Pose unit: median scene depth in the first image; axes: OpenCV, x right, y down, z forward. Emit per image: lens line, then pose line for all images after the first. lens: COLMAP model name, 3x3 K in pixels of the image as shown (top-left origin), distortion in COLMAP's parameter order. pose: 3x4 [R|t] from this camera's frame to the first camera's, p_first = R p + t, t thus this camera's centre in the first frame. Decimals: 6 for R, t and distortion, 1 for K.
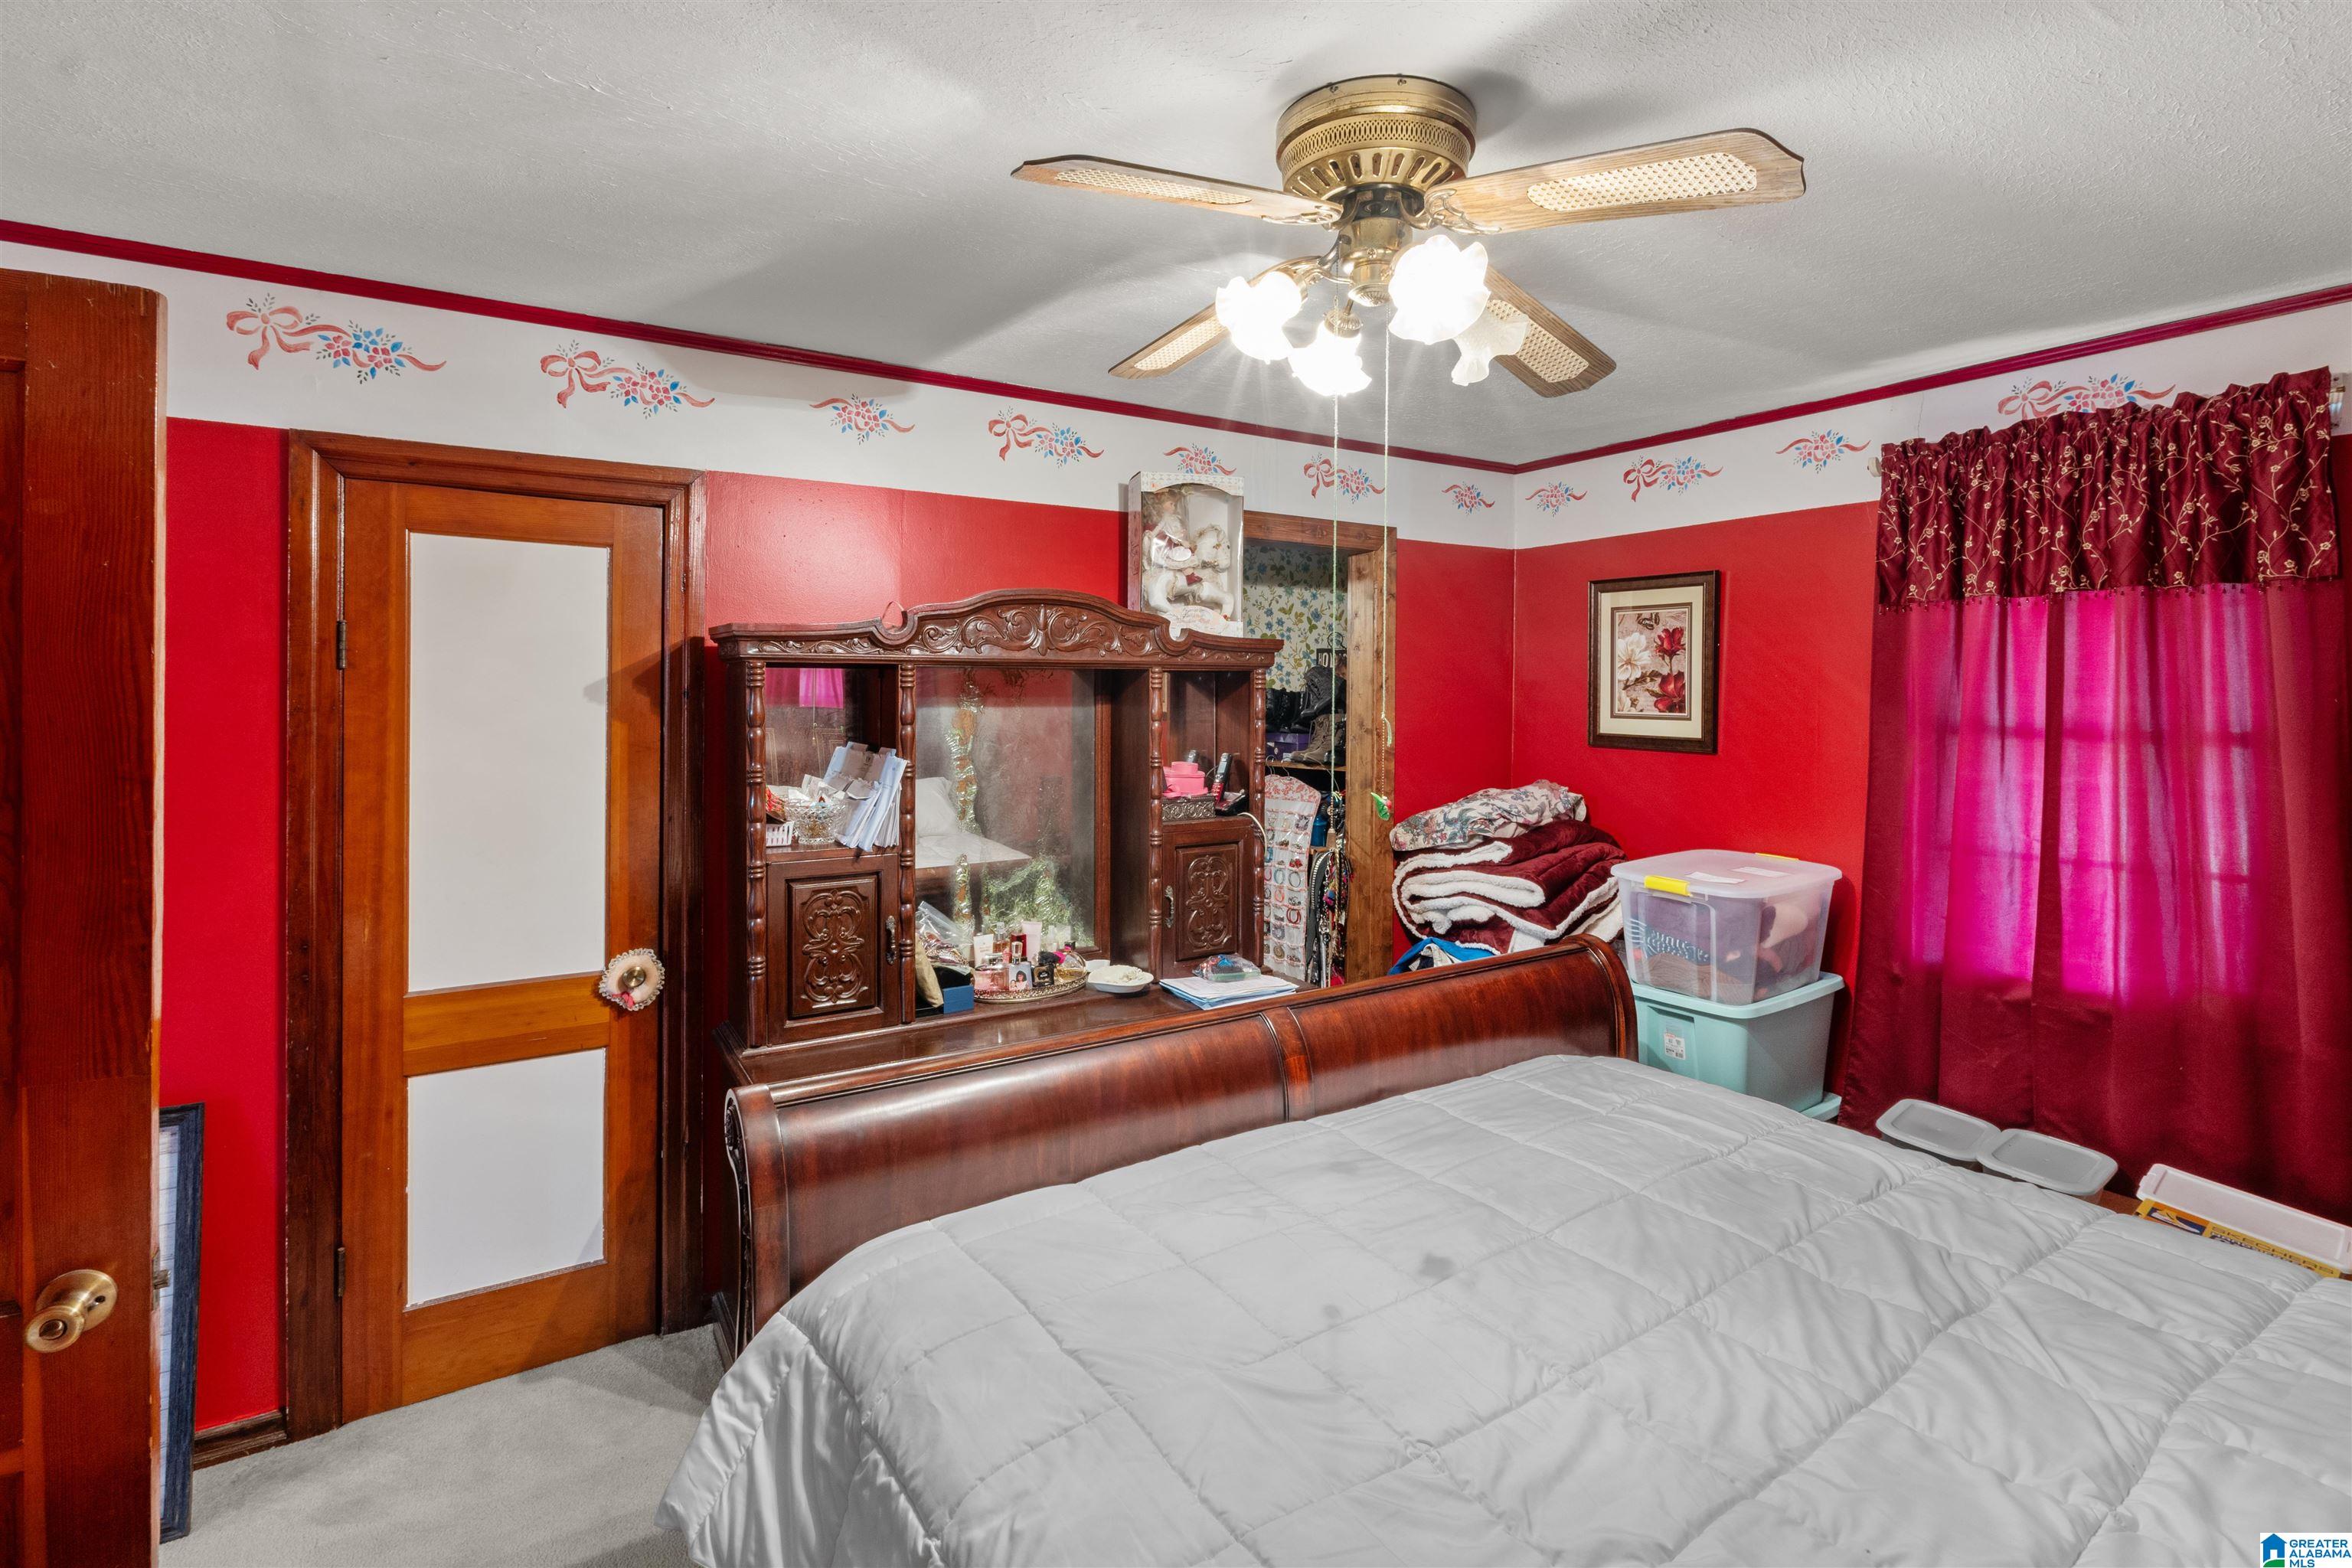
lens RADIAL K [[1108.5, 0, 1193.9], [0, 1108.5, 712.8], [0, 0, 1]] dist [-0.010509, 0.000149]
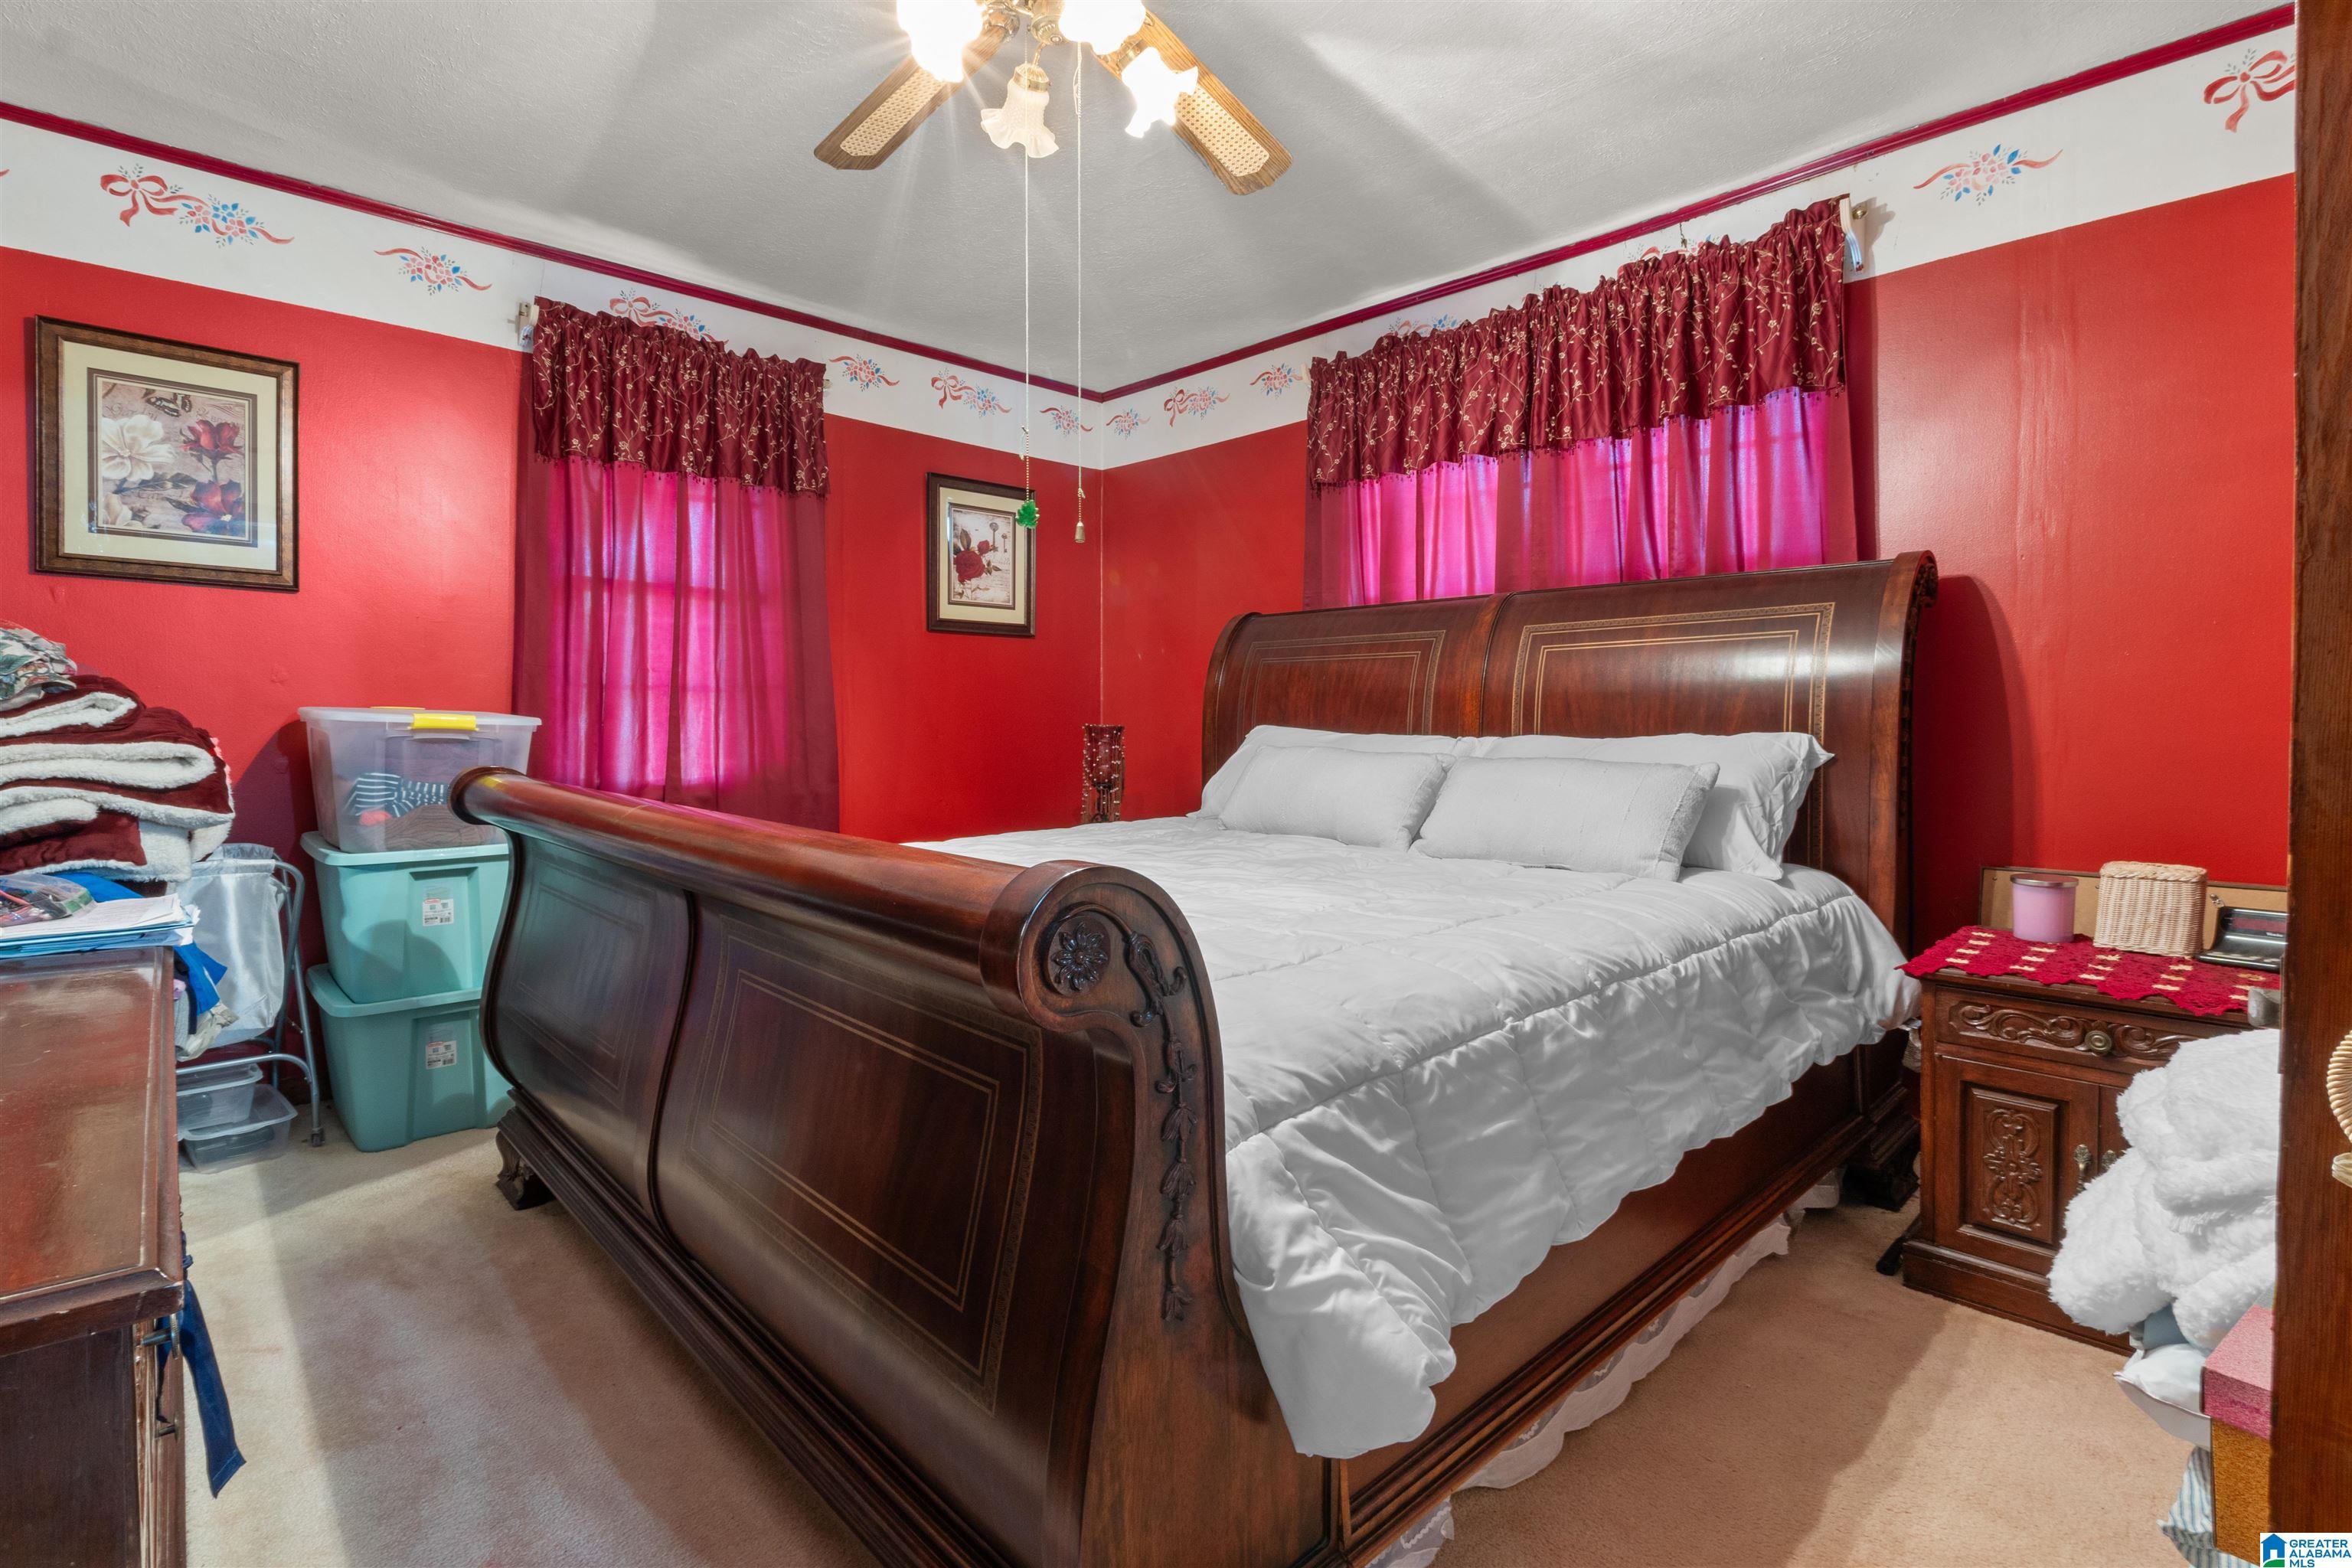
lens RADIAL K [[1093.5, 0, 1183.2], [0, 1093.5, 754.6], [0, 0, 1]] dist [-0.010537, -0.000054]
pose [[-0.179952, -0.037669, 0.982954, -0.432637], [0.007828, 0.999180, 0.039724, 0.129774], [-0.983644, 0.014843, -0.179509, 0.502421]]
